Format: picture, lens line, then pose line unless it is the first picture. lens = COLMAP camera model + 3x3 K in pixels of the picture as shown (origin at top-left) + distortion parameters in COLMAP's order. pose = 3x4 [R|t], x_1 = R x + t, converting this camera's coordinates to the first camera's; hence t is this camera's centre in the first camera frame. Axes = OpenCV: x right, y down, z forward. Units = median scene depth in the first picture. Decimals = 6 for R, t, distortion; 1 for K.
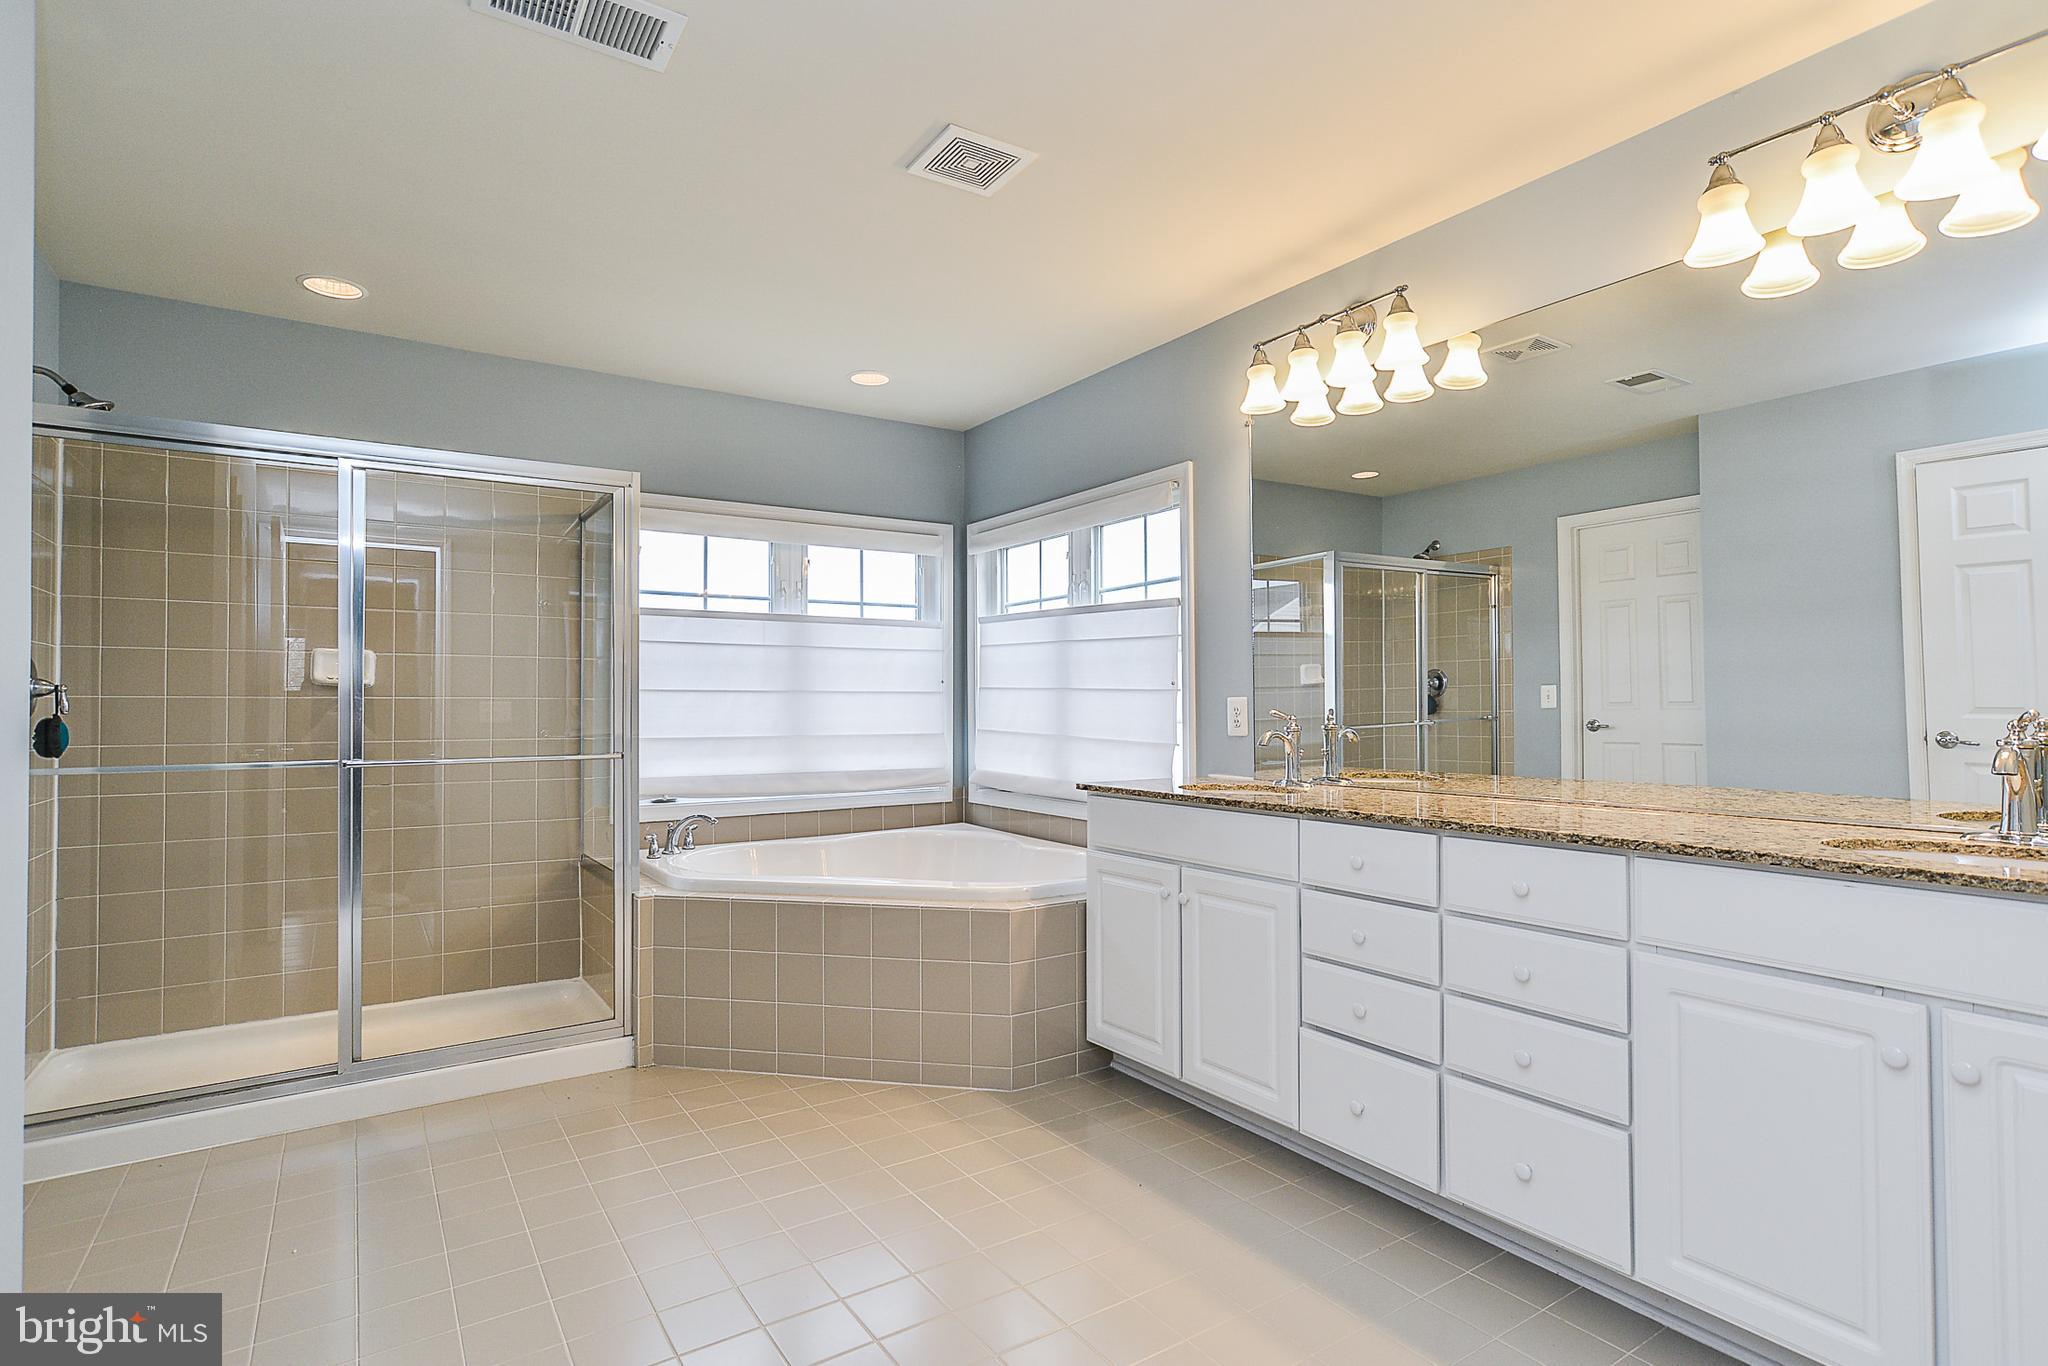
lens RADIAL K [[1025.0, 0, 1022.5], [0, 1025.0, 687.1], [0, 0, 1]] dist [-0.016596, 0.012366]
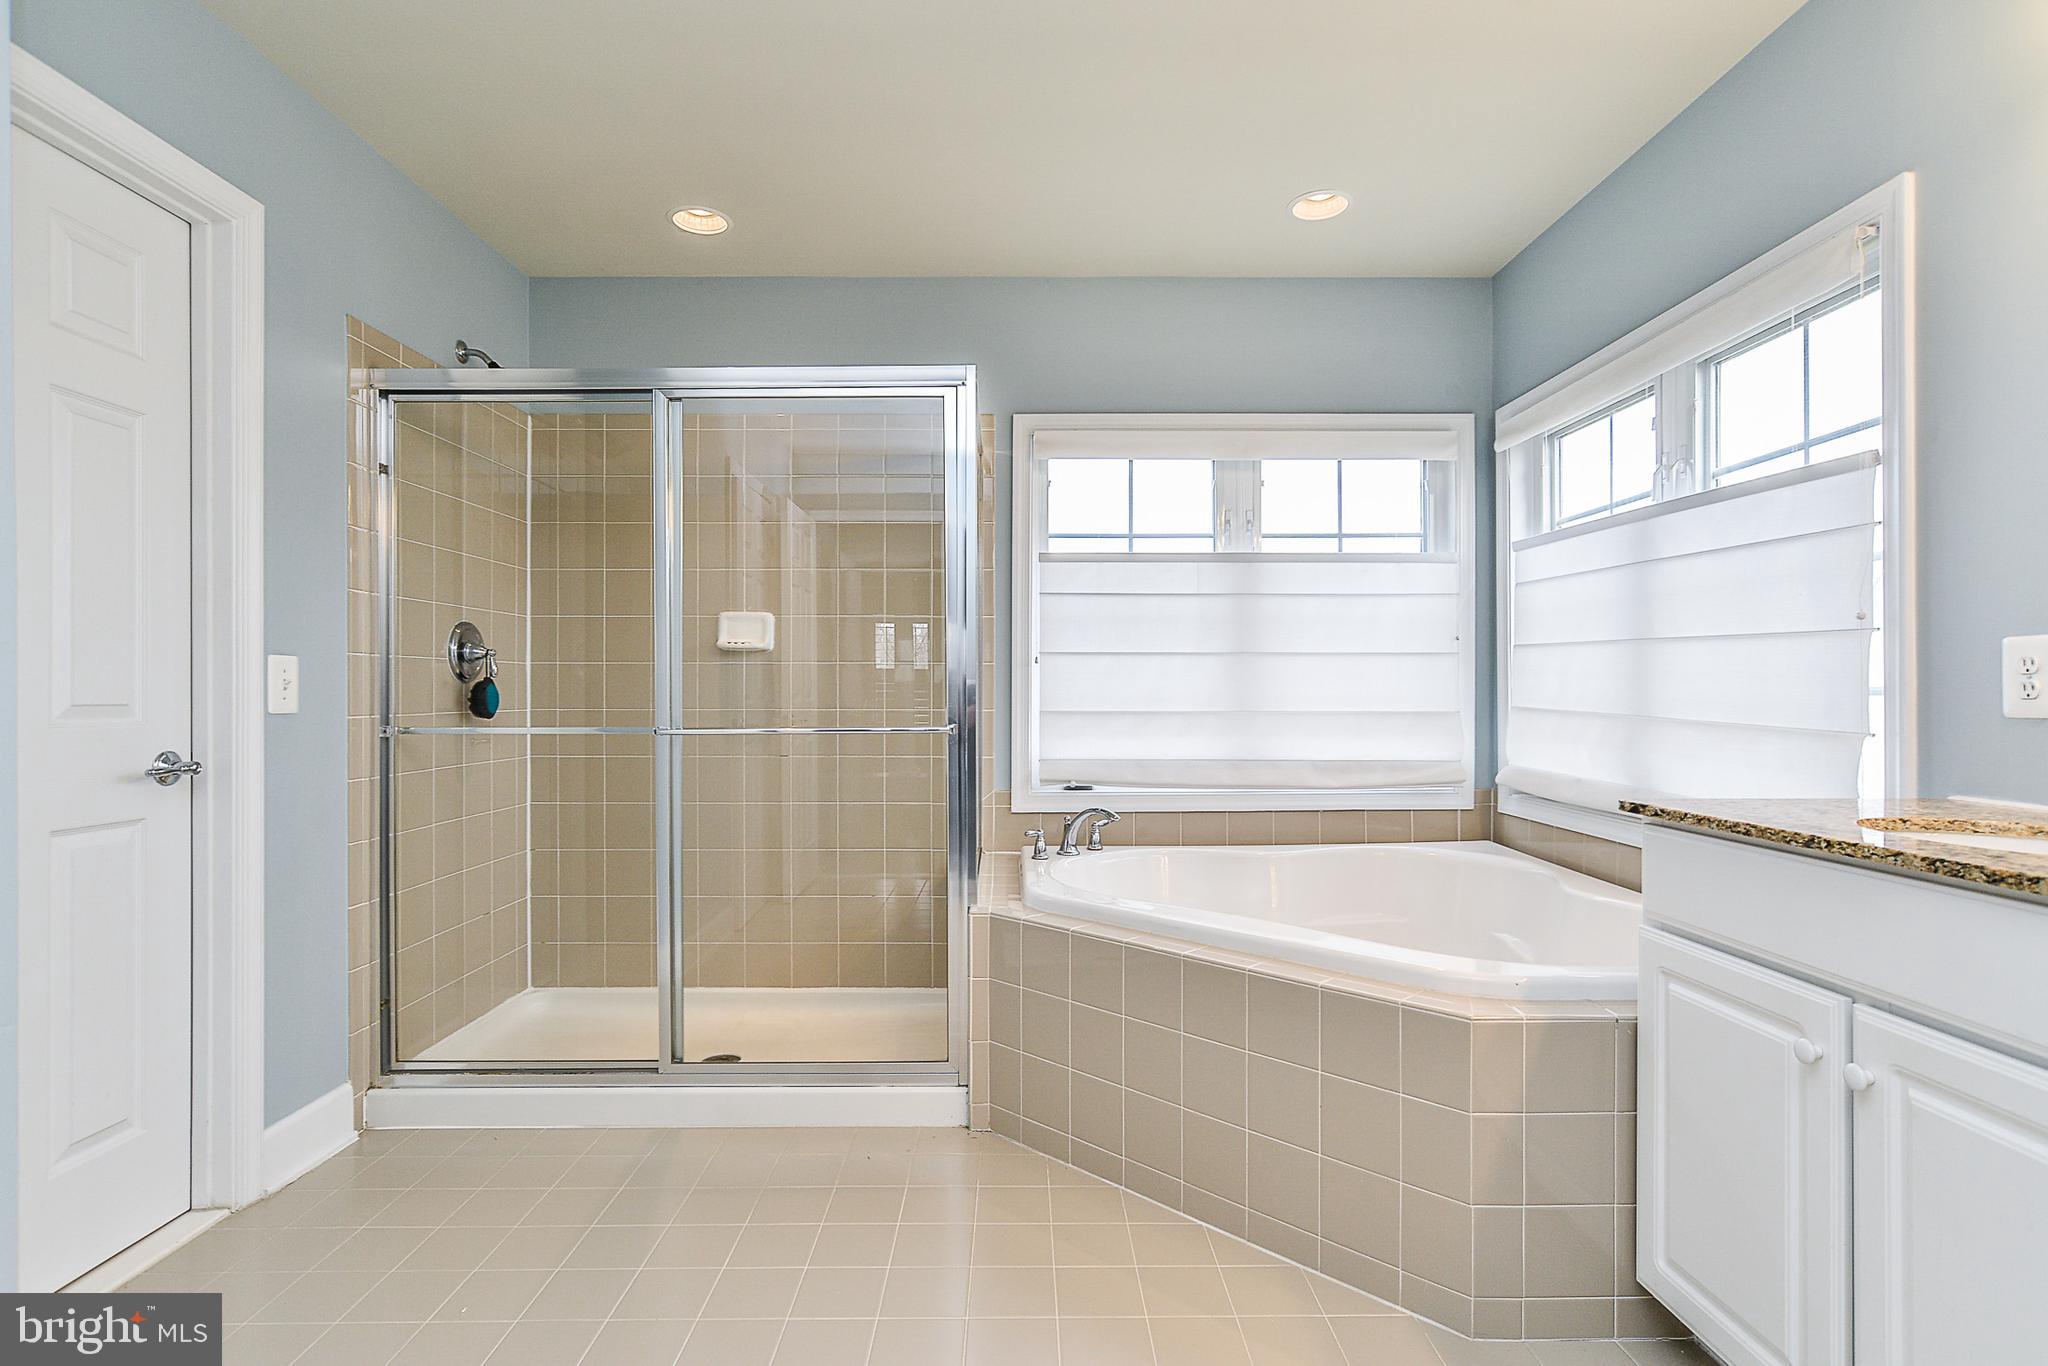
lens RADIAL K [[1025.0, 0, 1022.5], [0, 1025.0, 687.4], [0, 0, 1]] dist [-0.016596, 0.012366]
pose [[0.837028, 0.001273, -0.547159, 0.064247], [0.007964, 0.999863, 0.014508, 0.018630], [0.547102, -0.016501, 0.836903, 0.291440]]
